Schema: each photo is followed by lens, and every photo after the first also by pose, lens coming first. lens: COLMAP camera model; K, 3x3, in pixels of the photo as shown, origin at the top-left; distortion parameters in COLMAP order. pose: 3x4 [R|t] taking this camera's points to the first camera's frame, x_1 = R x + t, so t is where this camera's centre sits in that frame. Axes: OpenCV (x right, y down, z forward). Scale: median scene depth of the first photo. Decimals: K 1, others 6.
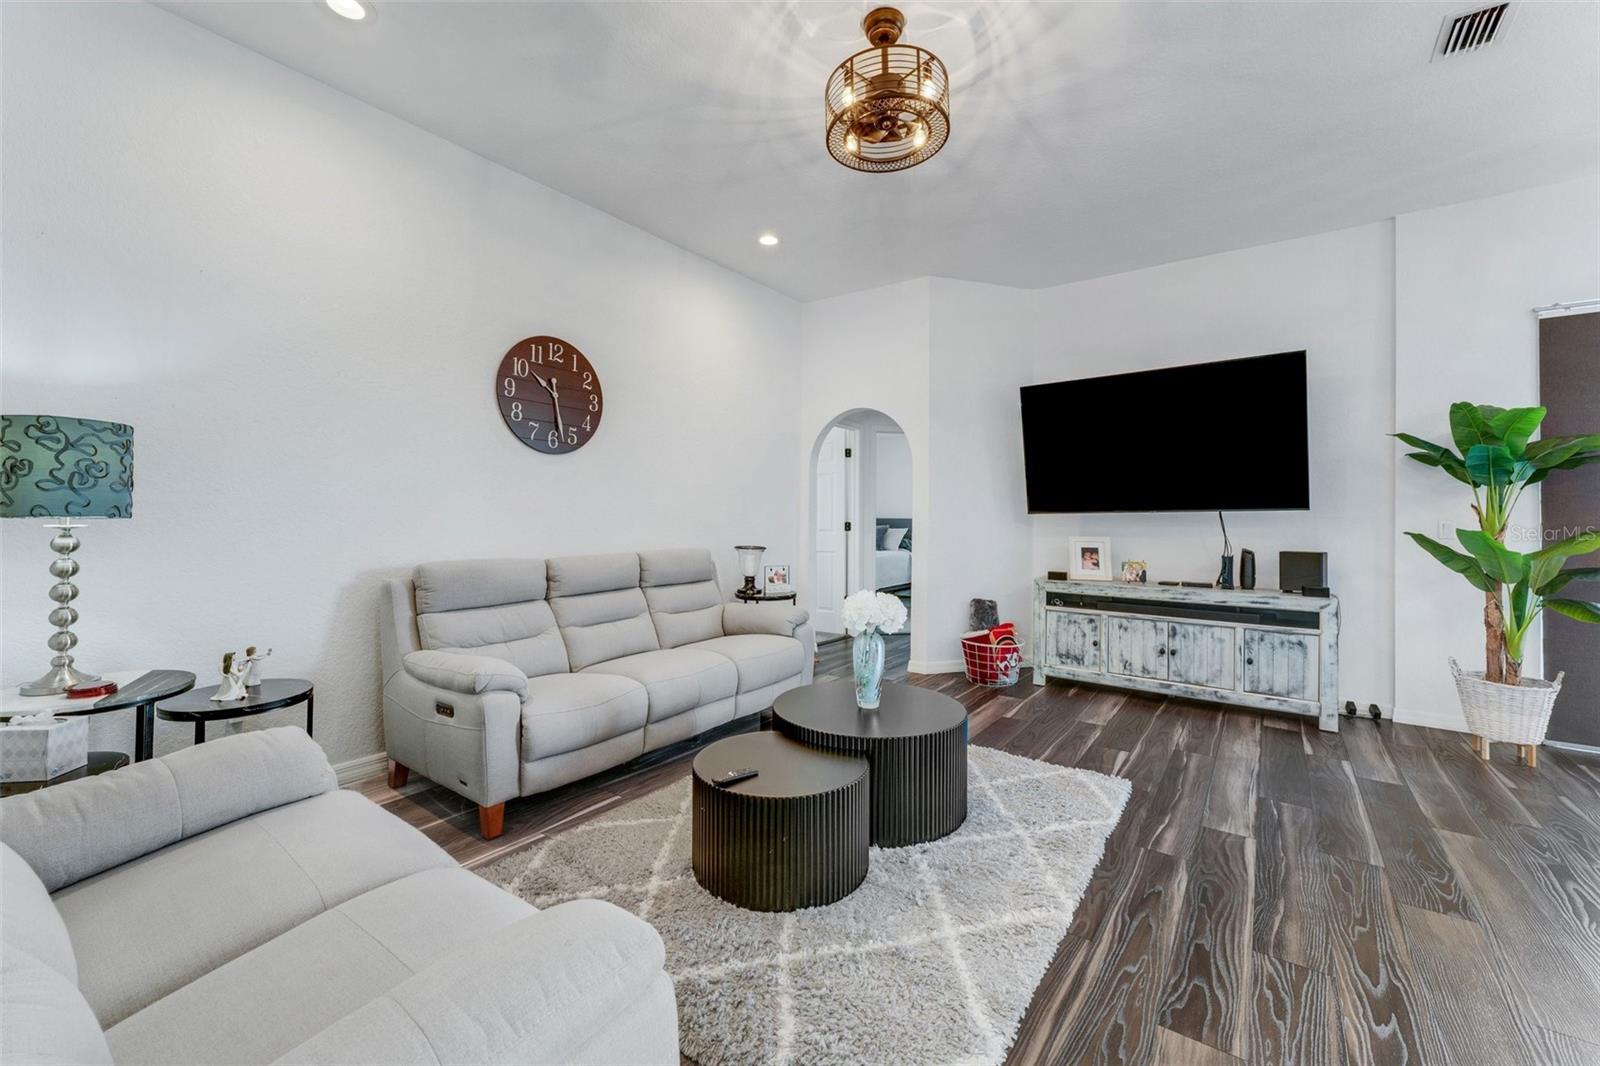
lens RADIAL K [[646.1, 0, 794.1], [0, 646.1, 509.1], [0, 0, 1]] dist [0.002900, 0.000220]
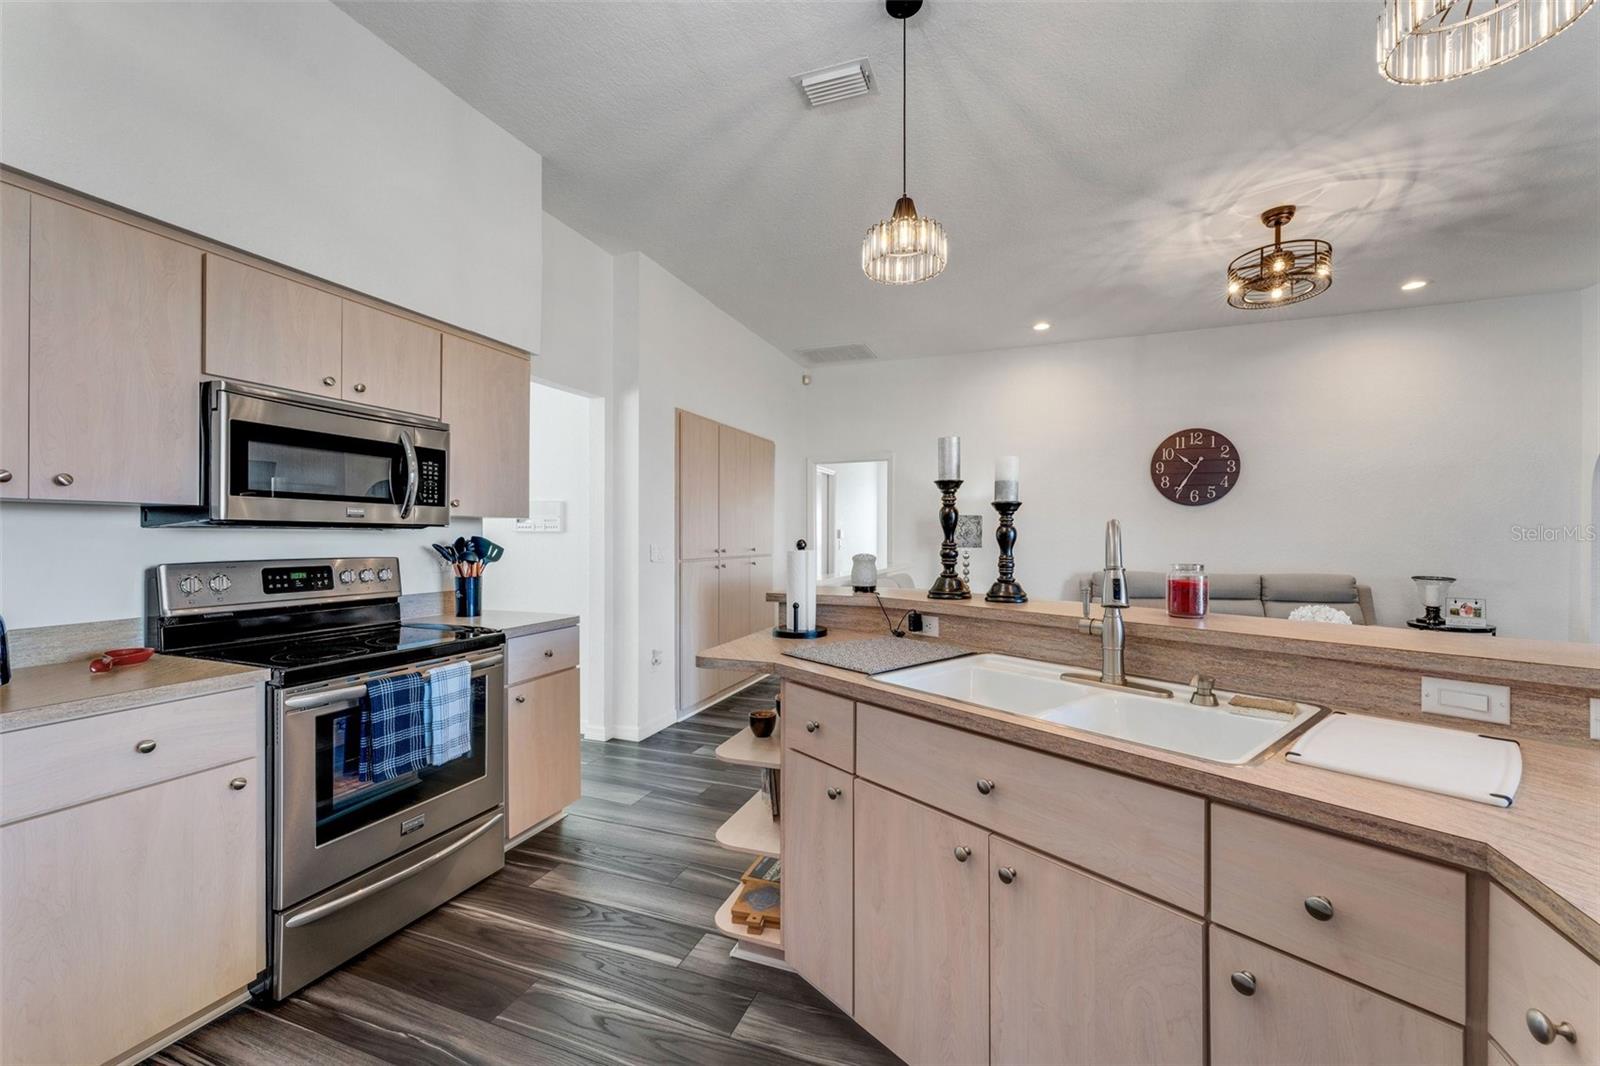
lens RADIAL K [[646.1, 0, 793.0], [0, 646.1, 533.5], [0, 0, 1]] dist [0.002900, 0.000220]
pose [[0.262734, -0.017018, -0.964718, 0.799901], [0.011141, 0.999831, -0.014603, -0.008592], [0.964804, -0.006911, 0.262880, -0.289558]]
